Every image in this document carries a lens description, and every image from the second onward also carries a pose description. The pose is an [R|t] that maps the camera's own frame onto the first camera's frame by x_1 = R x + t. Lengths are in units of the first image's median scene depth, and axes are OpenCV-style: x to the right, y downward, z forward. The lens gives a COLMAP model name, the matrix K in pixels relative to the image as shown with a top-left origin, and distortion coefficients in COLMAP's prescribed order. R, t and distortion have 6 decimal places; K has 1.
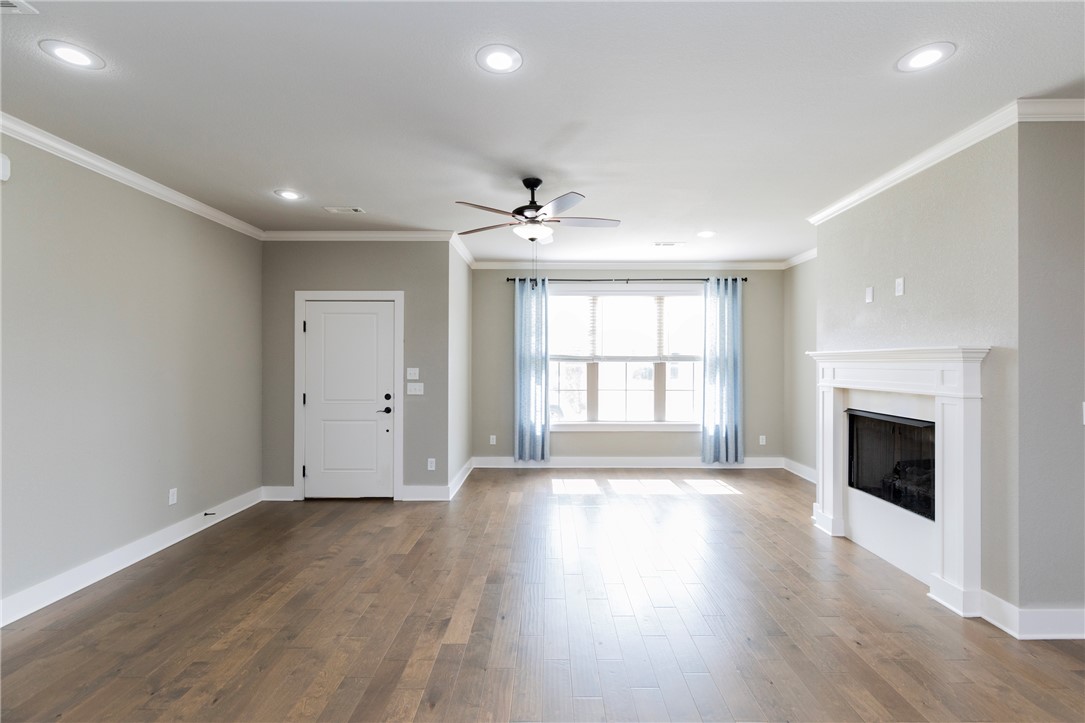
lens RADIAL K [[489.4, 0, 548.7], [0, 489.4, 362.7], [0, 0, 1]] dist [0.011146, -0.000442]
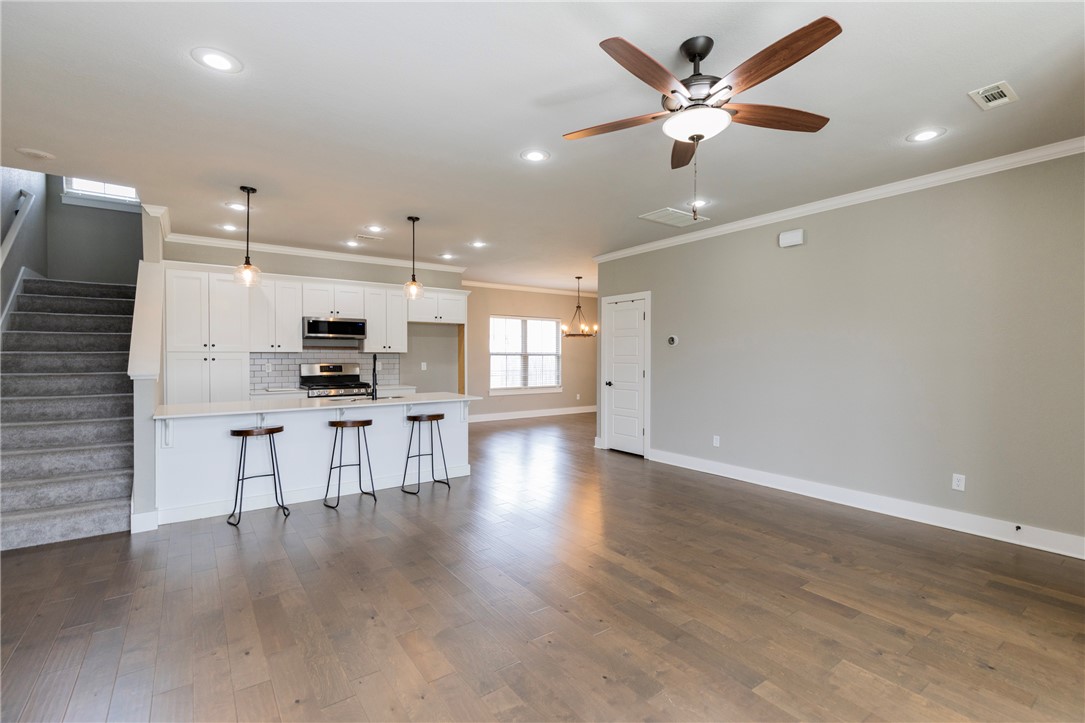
lens RADIAL K [[489.4, 0, 554.5], [0, 489.4, 365.3], [0, 0, 1]] dist [0.011146, -0.000442]
pose [[-0.803058, 0.012250, -0.595775, 0.408369], [-0.001072, 0.999757, 0.022001, 0.019045], [0.595900, 0.018307, -0.802850, 1.175021]]
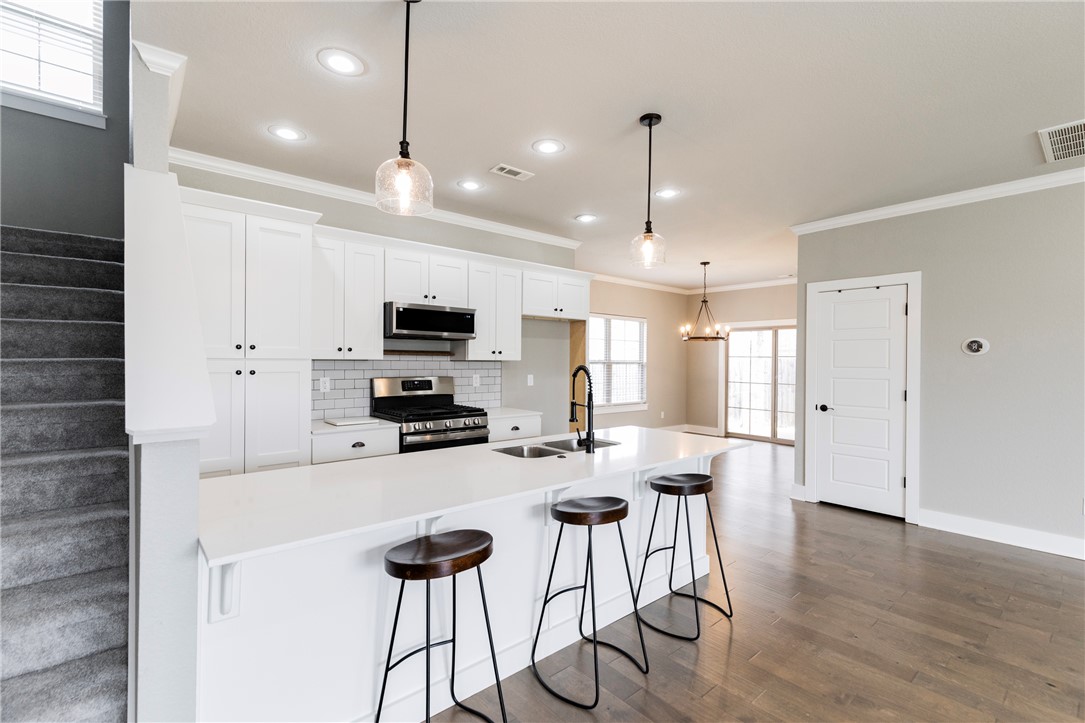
lens RADIAL K [[489.4, 0, 555.4], [0, 489.4, 361.2], [0, 0, 1]] dist [0.011146, -0.000442]
pose [[-0.750836, -0.004569, -0.660473, 0.496422], [-0.006944, 0.999975, 0.000977, 0.012689], [0.660453, 0.005320, -0.750849, 0.429146]]
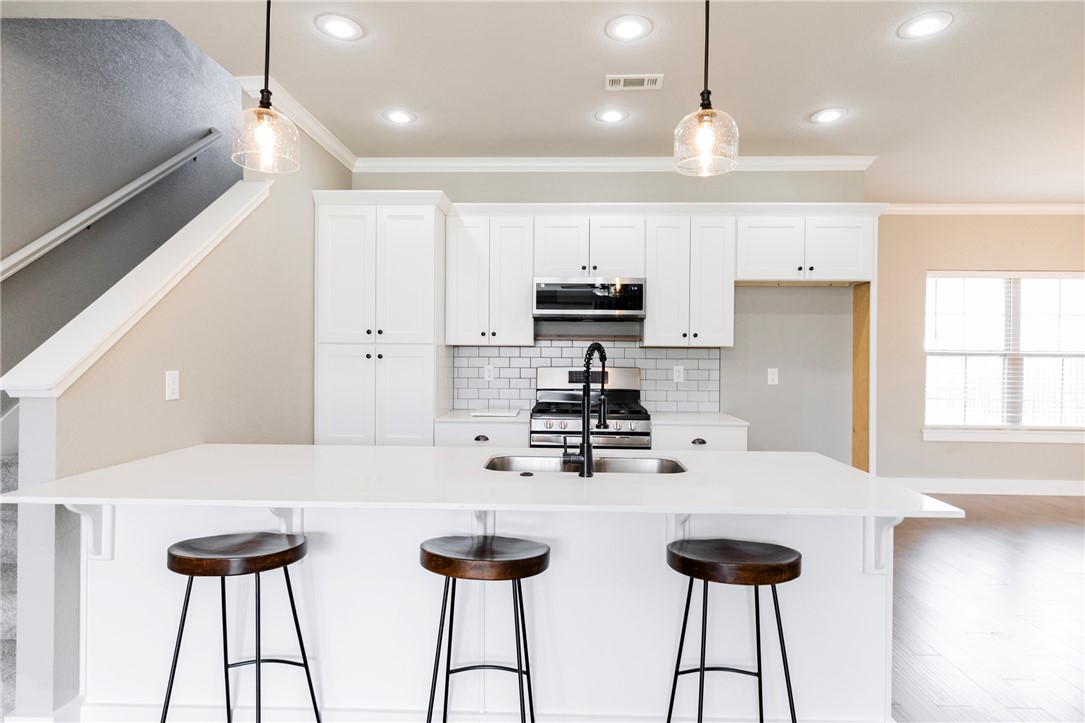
lens RADIAL K [[578.5, 0, 552.5], [0, 578.5, 358.8], [0, 0, 1]] dist [0.000429, -0.000768]
pose [[-0.999510, -0.008165, 0.030207, 0.077353], [-0.007975, 0.999948, 0.006391, 0.028691], [-0.030258, 0.006147, -0.999523, 0.466816]]
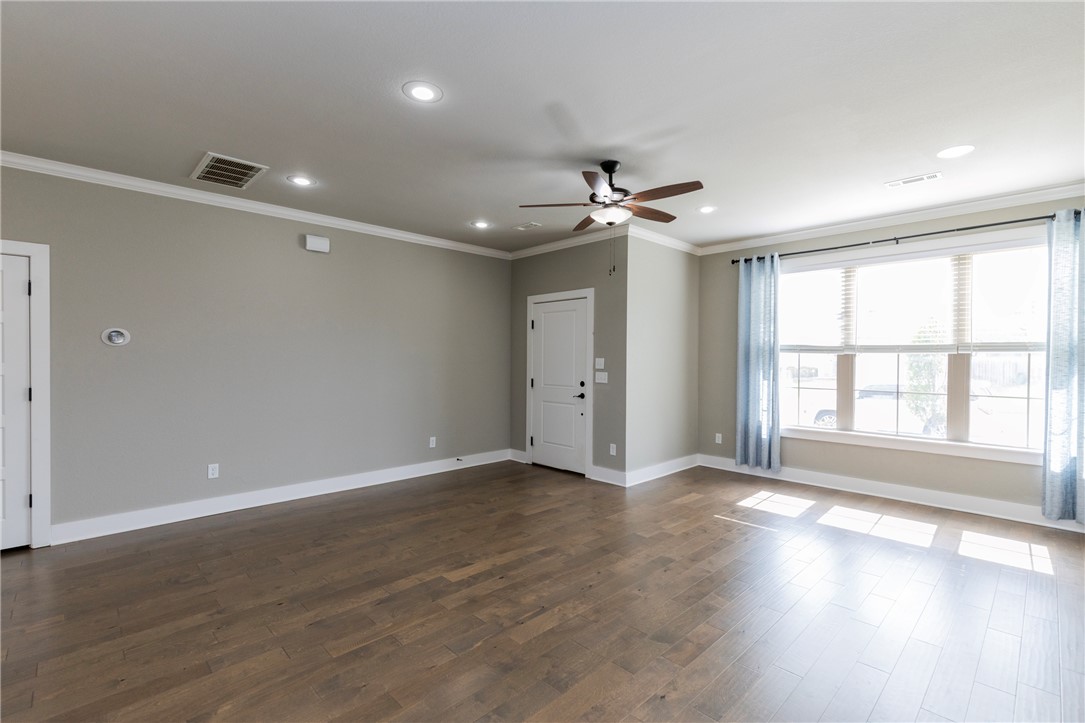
lens RADIAL K [[489.4, 0, 548.6], [0, 489.4, 362.8], [0, 0, 1]] dist [0.011146, -0.000442]
pose [[0.700844, 0.008876, -0.713259, 0.488246], [-0.005053, 0.999959, 0.007479, 0.015777], [0.713297, -0.001638, 0.700860, 0.190058]]
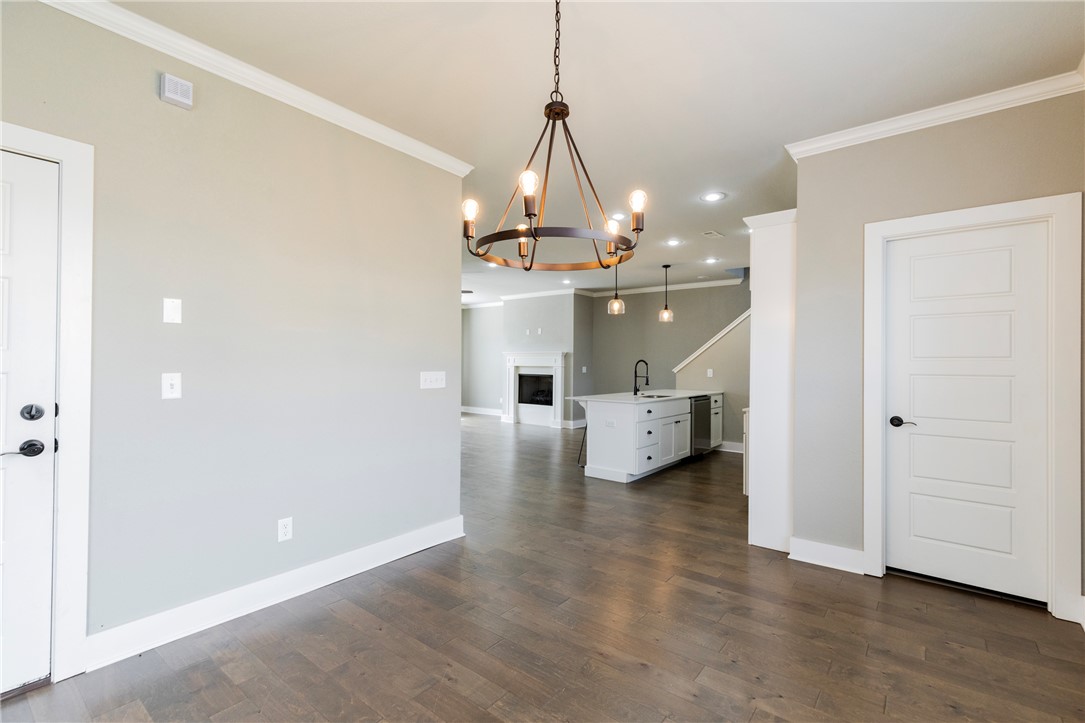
lens RADIAL K [[489.4, 0, 551.0], [0, 489.4, 363.0], [0, 0, 1]] dist [0.011146, -0.000442]
pose [[0.617975, 0.006949, 0.786167, -1.259647], [-0.010636, 0.999943, -0.000477, 0.031623], [-0.786126, -0.008067, 0.618014, -0.711845]]
